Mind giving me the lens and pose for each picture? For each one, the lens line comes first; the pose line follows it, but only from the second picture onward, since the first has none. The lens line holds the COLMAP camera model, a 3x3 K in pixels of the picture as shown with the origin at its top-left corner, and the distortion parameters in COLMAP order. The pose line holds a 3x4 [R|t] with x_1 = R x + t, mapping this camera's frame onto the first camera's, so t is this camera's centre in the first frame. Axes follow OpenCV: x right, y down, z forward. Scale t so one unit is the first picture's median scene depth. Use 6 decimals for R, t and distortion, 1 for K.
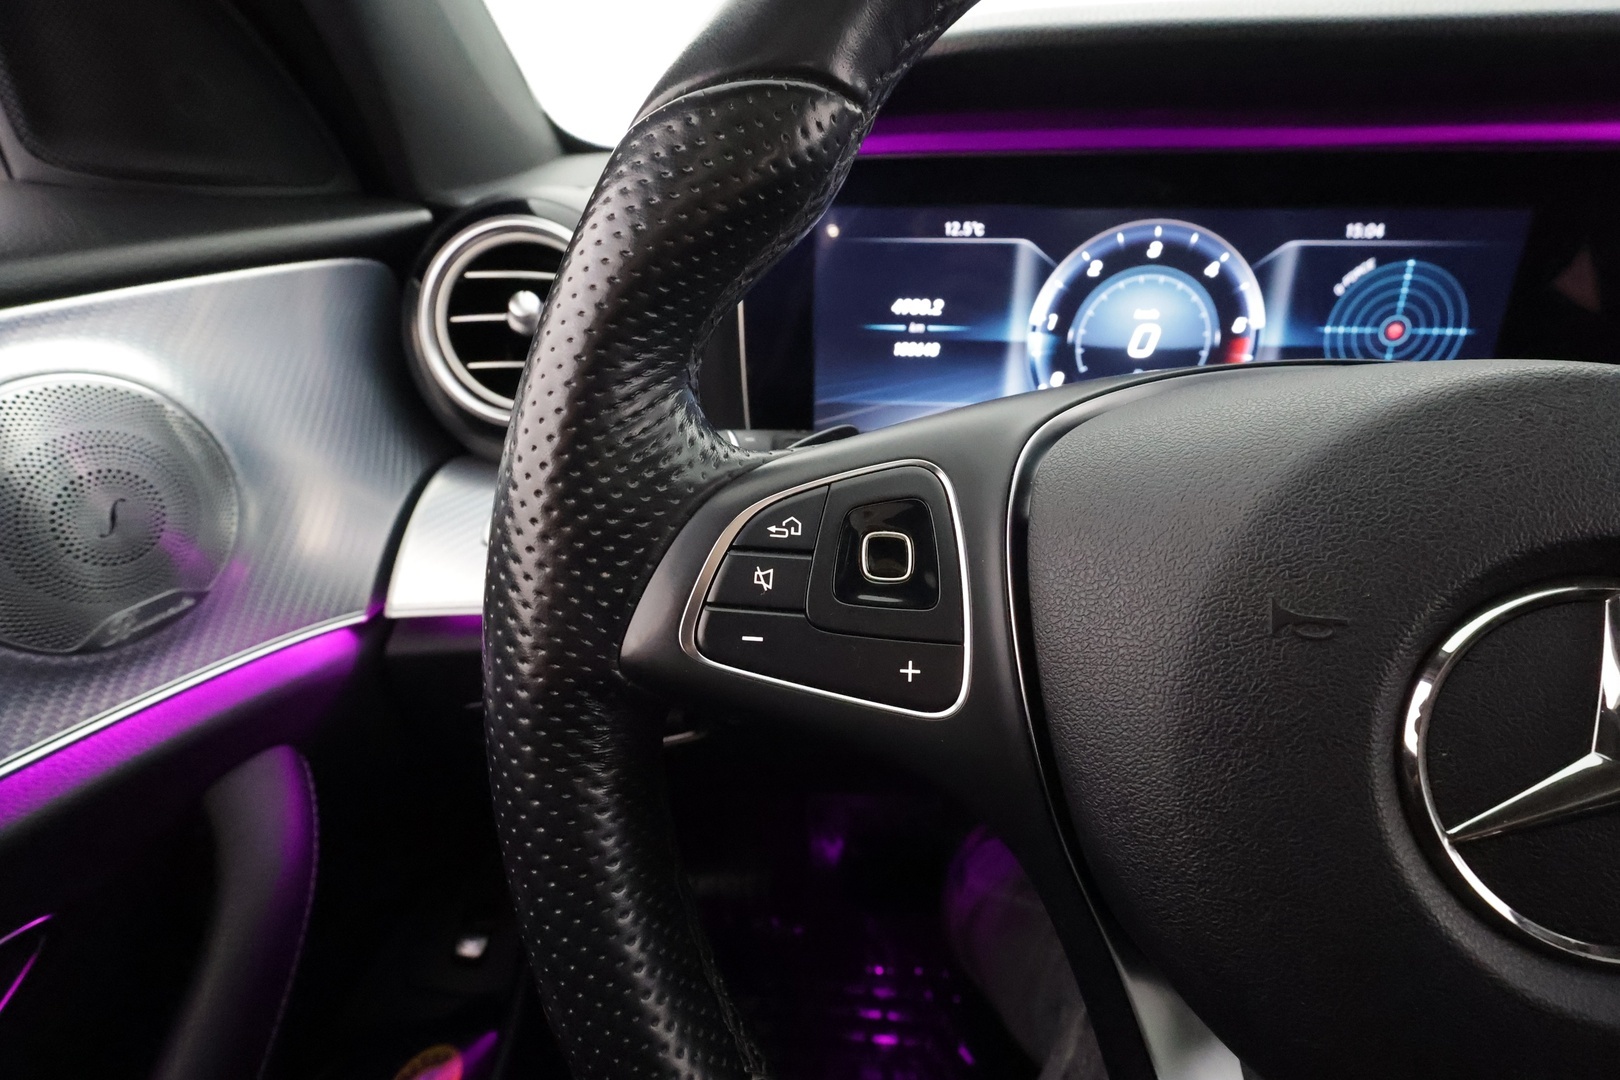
lens RADIAL K [[786.5, 0, 810.0], [0, 786.5, 540.0], [0, 0, 1]] dist [-0.003207, 0.000189]
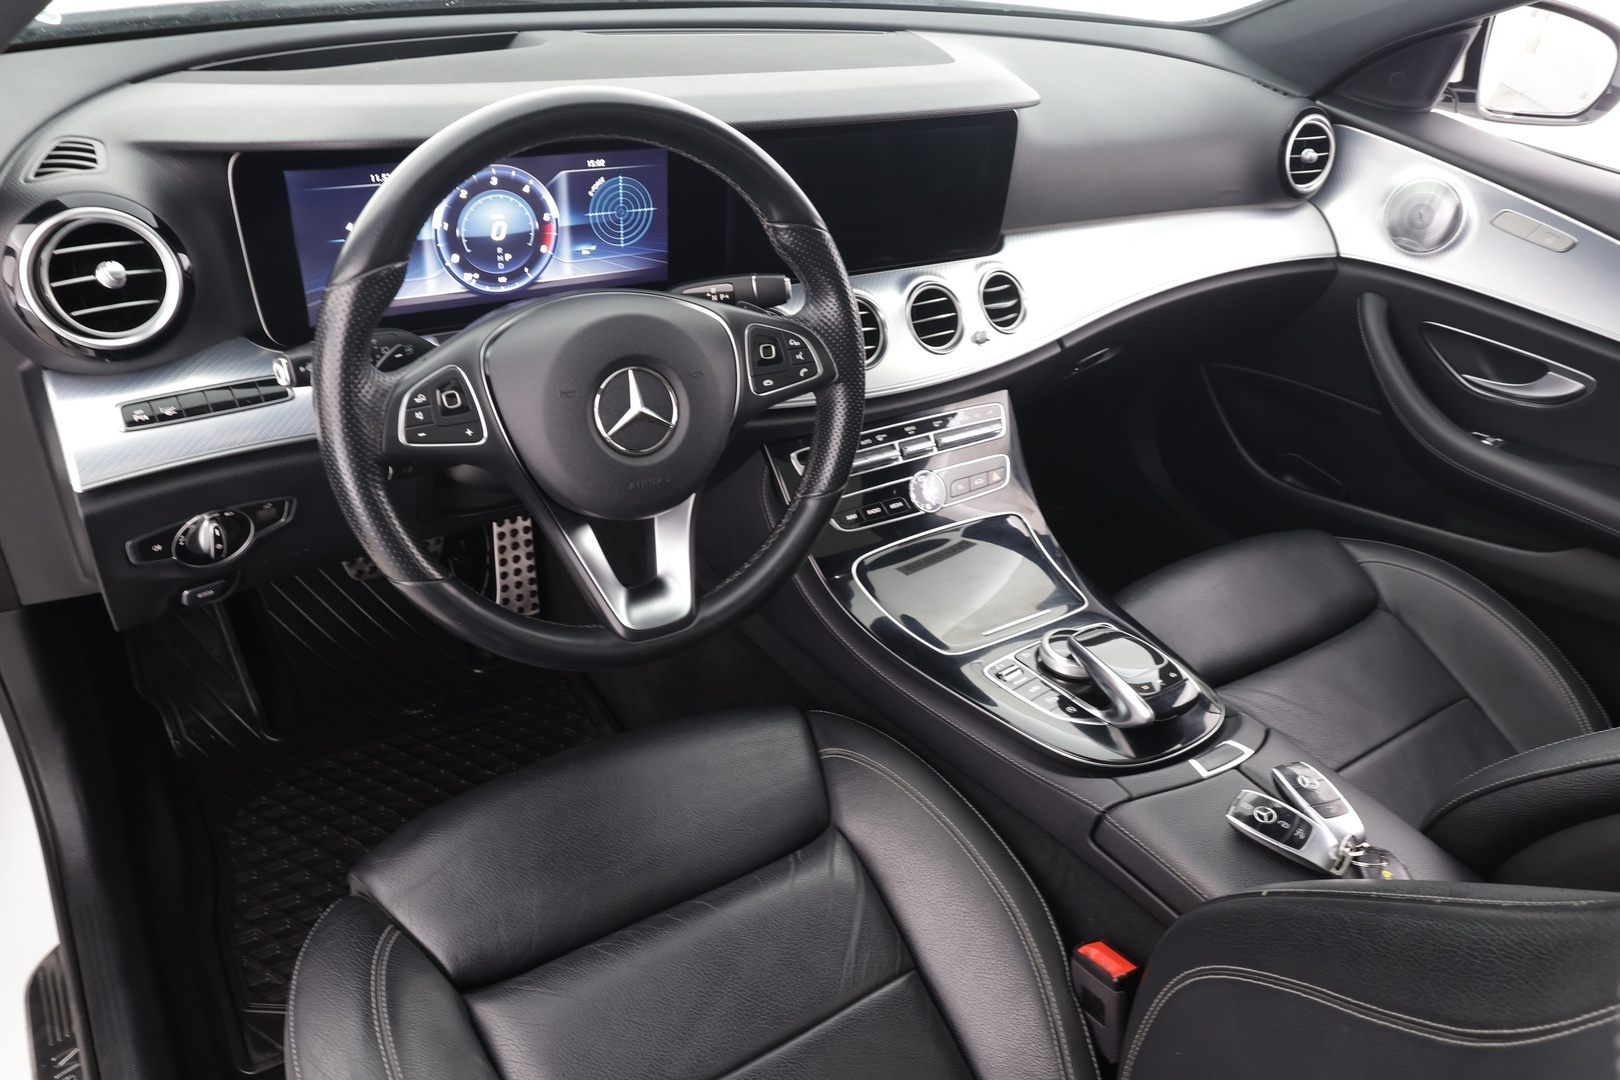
lens RADIAL K [[1049.8, 0, 790.6], [0, 1049.8, 567.4], [0, 0, 1]] dist [-0.002594, -0.001474]
pose [[0.791295, -0.300918, 0.532259, -0.556610], [0.135232, 0.935084, 0.327613, -0.239564], [-0.596292, -0.187260, 0.780621, -1.418422]]
